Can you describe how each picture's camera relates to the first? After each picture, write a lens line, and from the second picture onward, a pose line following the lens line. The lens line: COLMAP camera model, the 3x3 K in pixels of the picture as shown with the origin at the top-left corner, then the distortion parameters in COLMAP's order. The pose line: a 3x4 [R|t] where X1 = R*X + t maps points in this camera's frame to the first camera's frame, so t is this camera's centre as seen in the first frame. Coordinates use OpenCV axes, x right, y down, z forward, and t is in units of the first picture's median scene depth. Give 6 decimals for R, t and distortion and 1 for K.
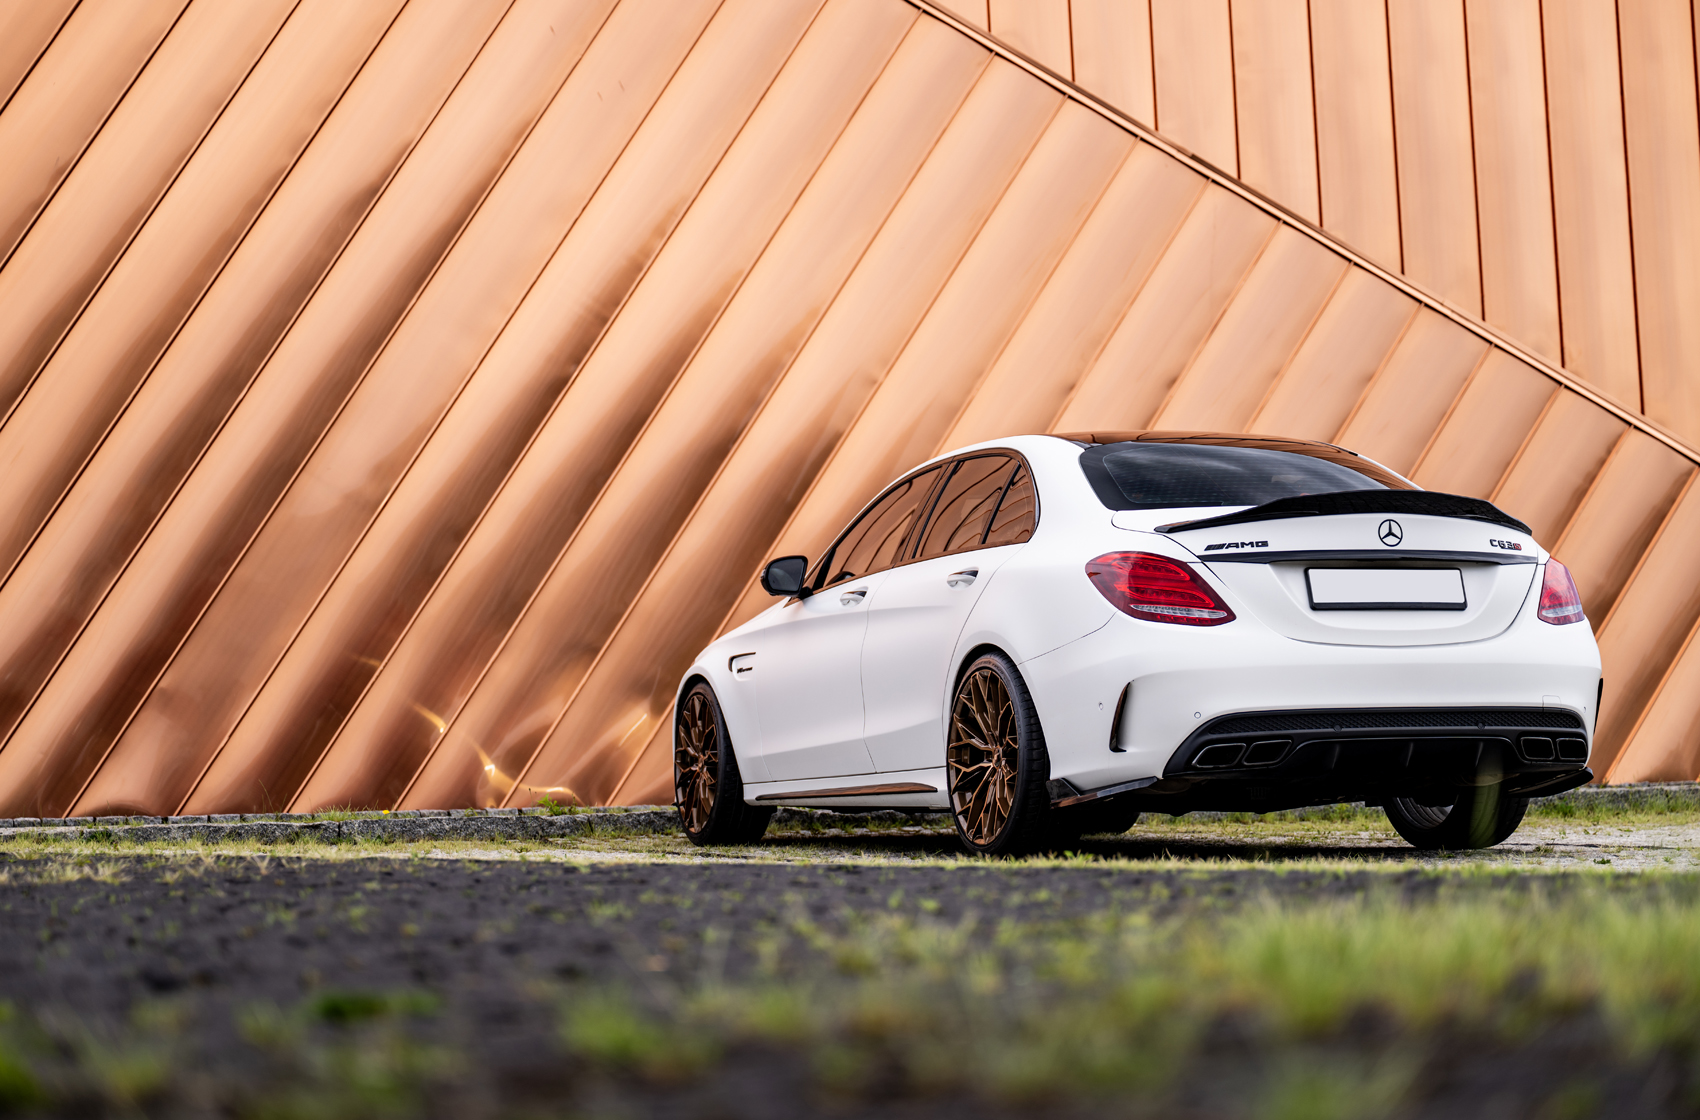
lens RADIAL K [[2956.8, 0, 850.0], [0, 2956.8, 560.0], [0, 0, 1]] dist [0.004226, -0.016574]
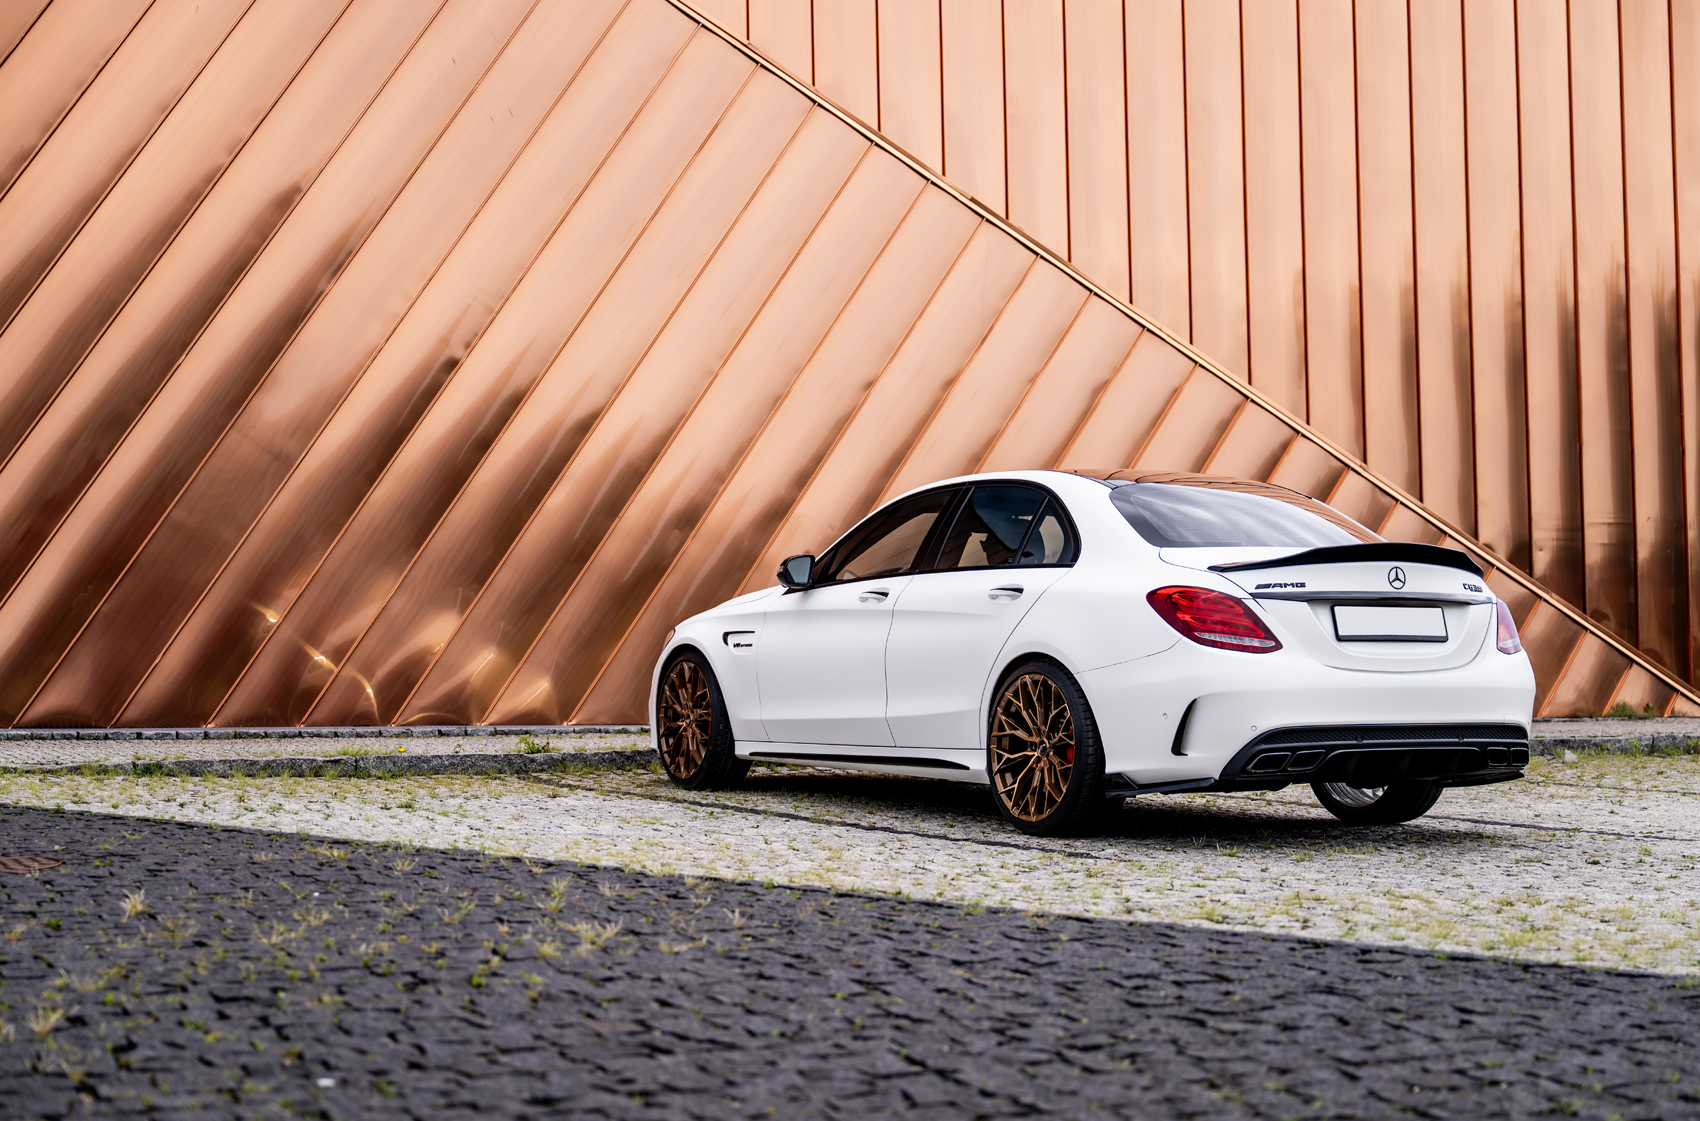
lens RADIAL K [[2378.8, 0, 850.0], [0, 2378.8, 560.5], [0, 0, 1]] dist [0.016538, -0.002379]
pose [[0.987066, 0.033889, 0.156695, -0.175134], [-0.039371, 0.998712, 0.032017, -0.035410], [-0.155408, -0.037772, 0.987128, 0.065547]]
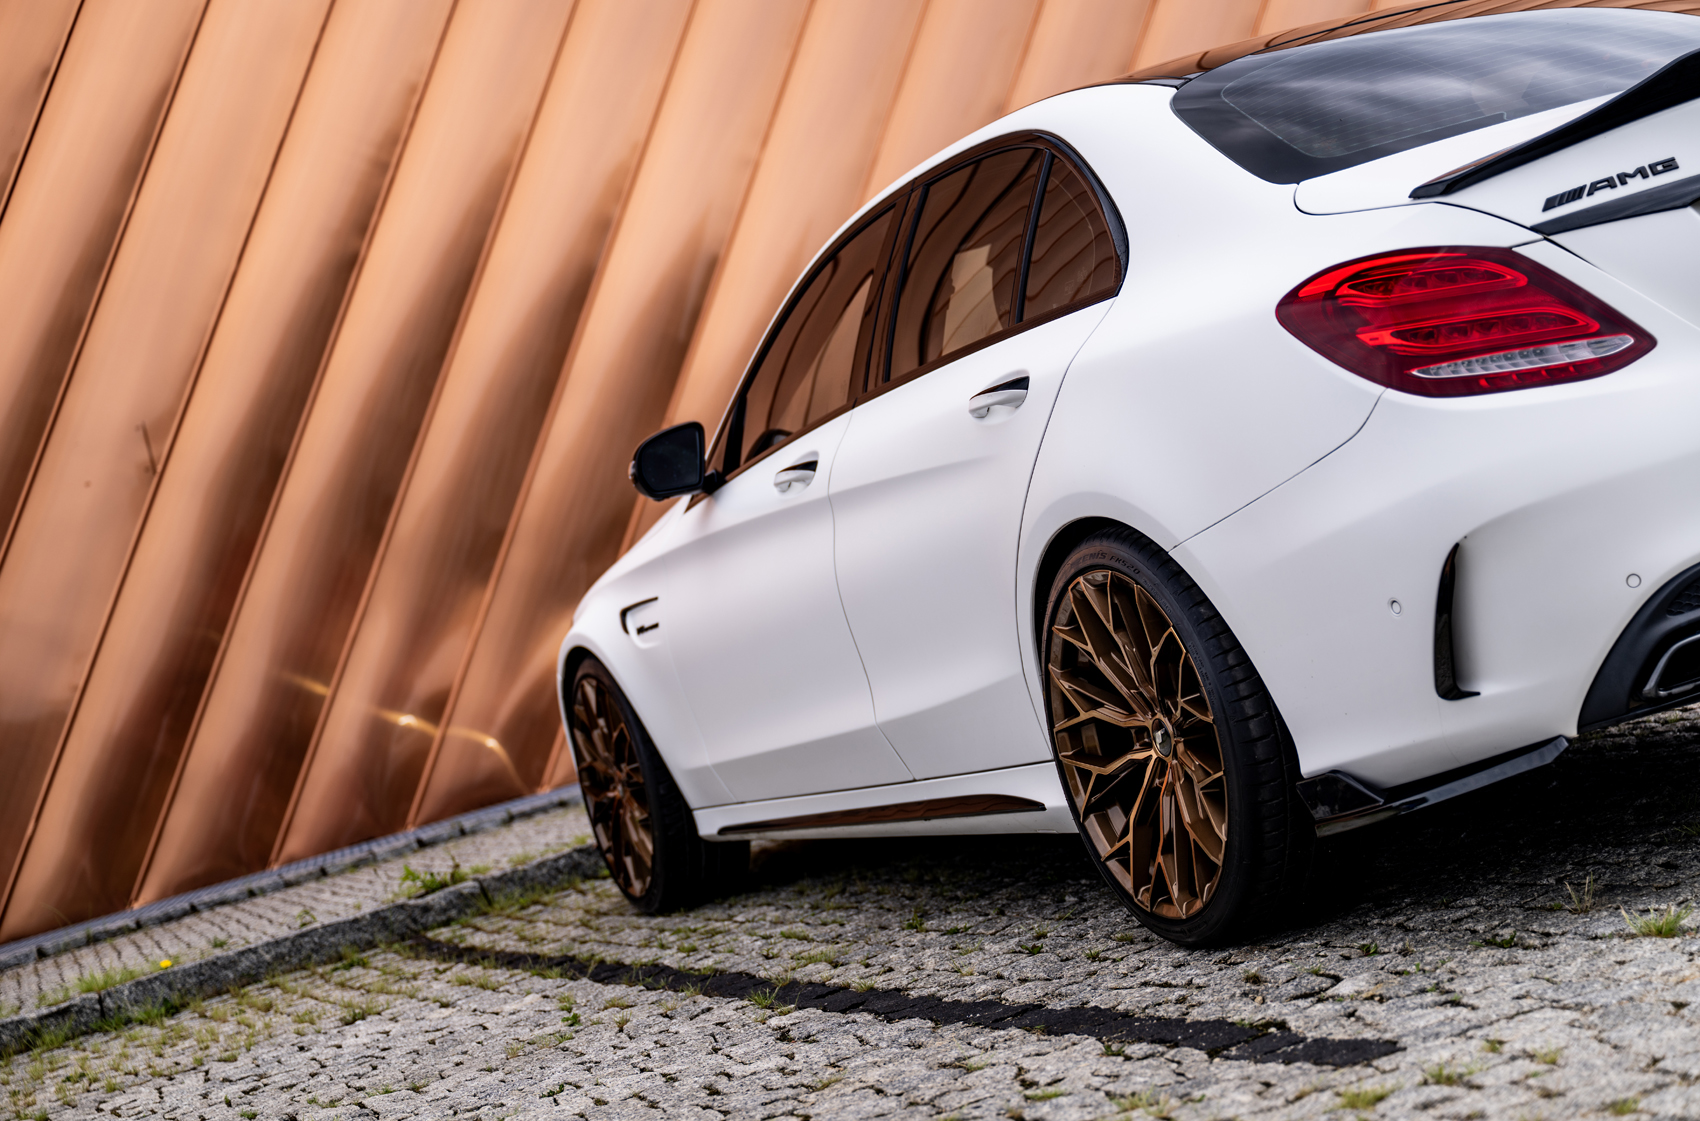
lens RADIAL K [[2867.1, 0, 850.0], [0, 2867.1, 560.5], [0, 0, 1]] dist [0.017523, -0.090020]
pose [[0.970439, -0.241119, 0.010487, 0.001553], [0.239957, 0.968596, 0.065132, -0.004990], [-0.025862, -0.060690, 0.997822, 0.513970]]
